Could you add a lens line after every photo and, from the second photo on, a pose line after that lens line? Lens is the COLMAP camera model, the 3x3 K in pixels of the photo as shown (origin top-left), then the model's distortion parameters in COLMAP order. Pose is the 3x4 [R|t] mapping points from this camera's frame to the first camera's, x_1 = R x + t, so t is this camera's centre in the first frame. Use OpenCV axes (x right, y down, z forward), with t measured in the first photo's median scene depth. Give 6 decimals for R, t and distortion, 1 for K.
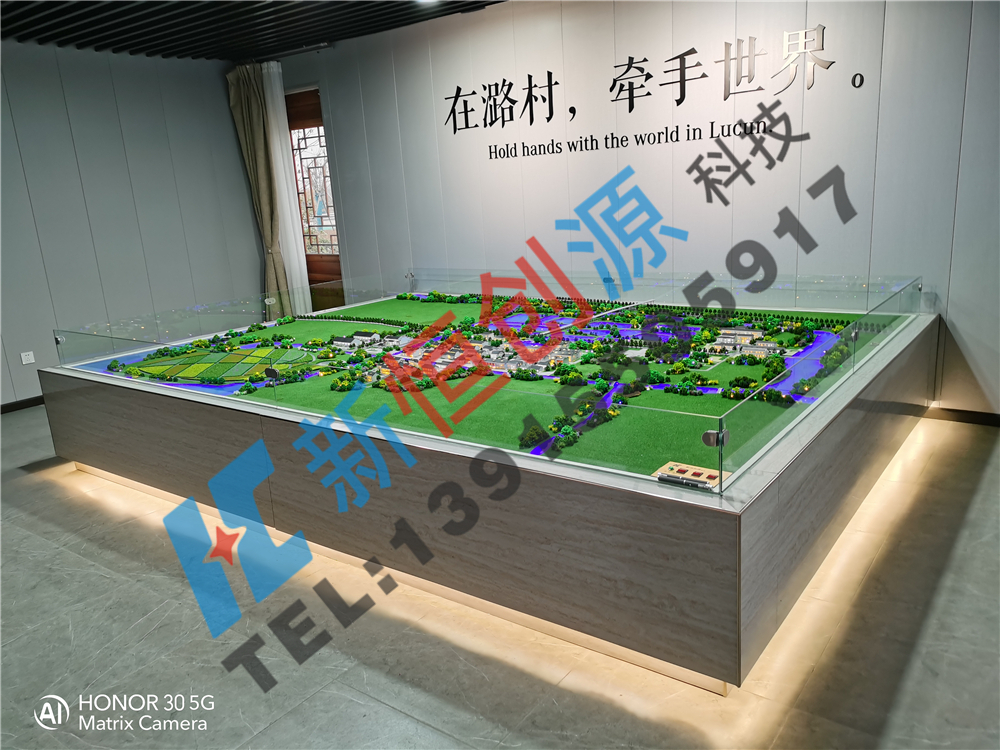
lens RADIAL K [[773.7, 0, 501.5], [0, 773.7, 377.0], [0, 0, 1]] dist [0.061652, -0.060594]
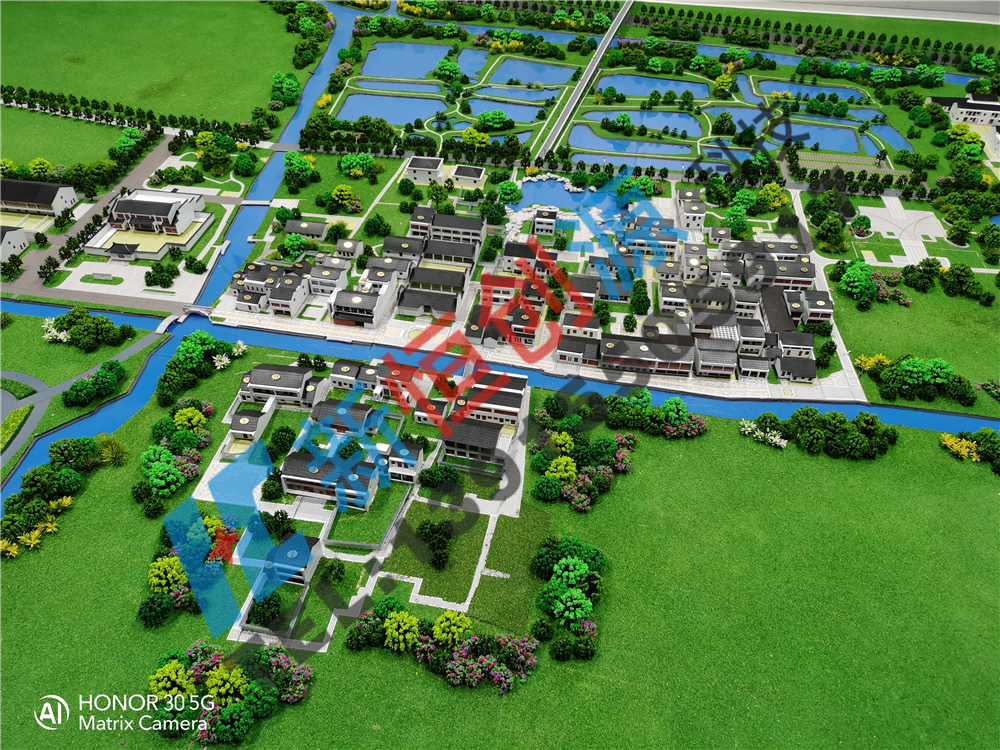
lens RADIAL K [[773.7, 0, 501.5], [0, 773.7, 377.0], [0, 0, 1]] dist [0.061652, -0.060594]
pose [[0.878971, -0.250733, 0.405638, -0.157014], [0.041186, 0.887355, 0.459245, -0.130166], [-0.475093, -0.386956, 0.790286, 0.643886]]
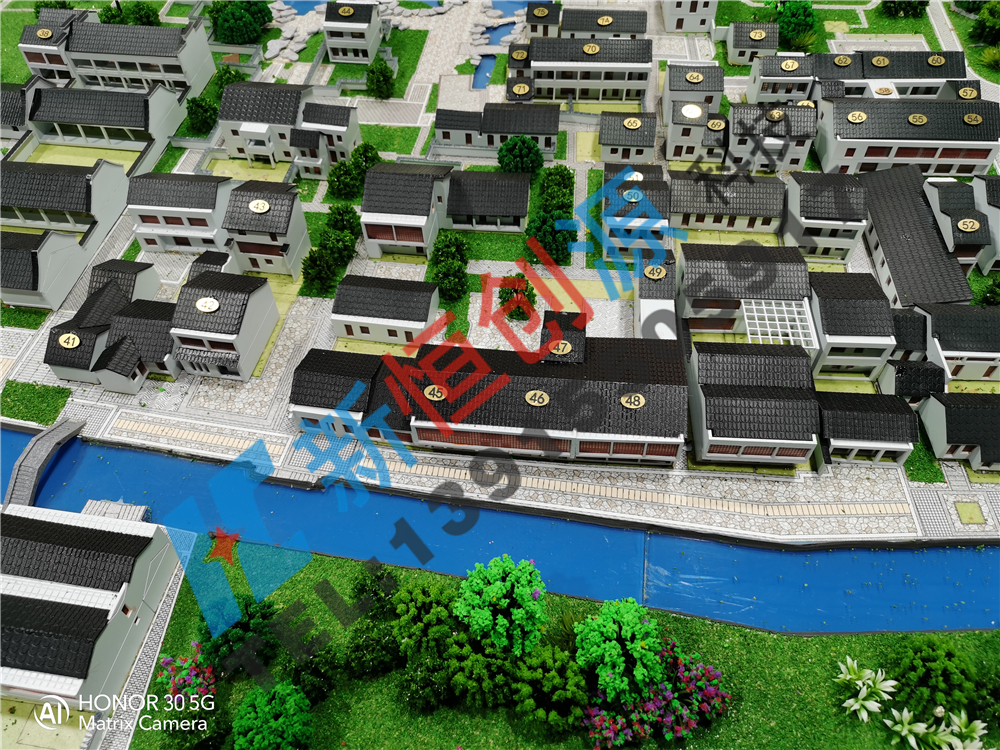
lens RADIAL K [[788.6, 0, 500.0], [0, 788.6, 375.0], [0, 0, 1]] dist [0.016451, -0.000416]
pose [[0.868242, -0.359175, 0.342270, -0.040542], [0.087695, 0.790103, 0.606669, -0.073200], [-0.488329, -0.496720, 0.717498, 0.769969]]
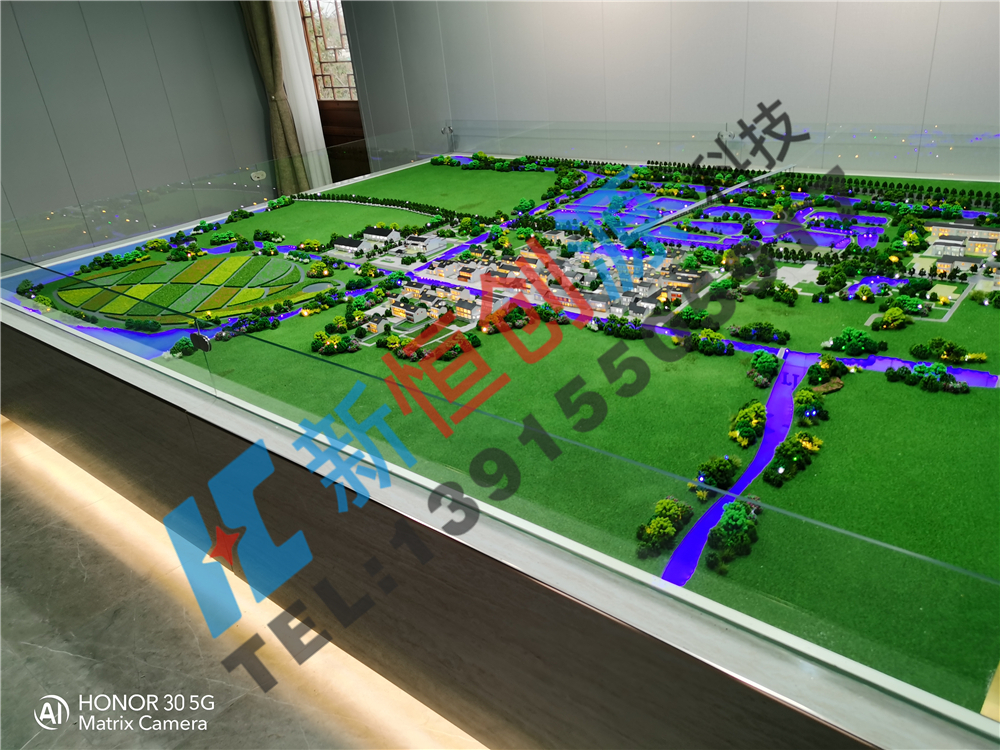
lens RADIAL K [[766.3, 0, 497.6], [0, 766.3, 378.2], [0, 0, 1]] dist [0.074287, -0.071817]
pose [[0.997150, 0.001018, -0.075433, -0.016775], [0.014615, 0.978361, 0.206388, -0.069598], [0.074011, -0.206902, 0.975558, 0.308778]]
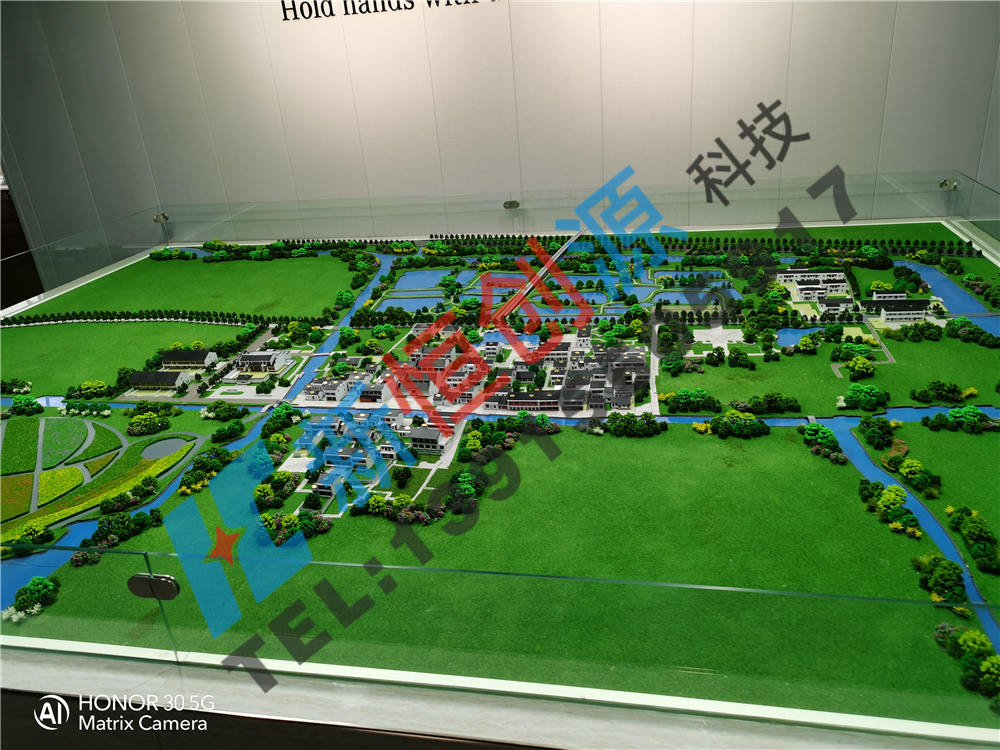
lens RADIAL K [[773.7, 0, 501.5], [0, 773.7, 377.0], [0, 0, 1]] dist [0.061652, -0.060594]
pose [[0.905520, -0.179479, 0.384476, -0.194679], [0.125985, 0.978997, 0.160290, -0.102907], [-0.405169, -0.096708, 0.909112, 0.428806]]
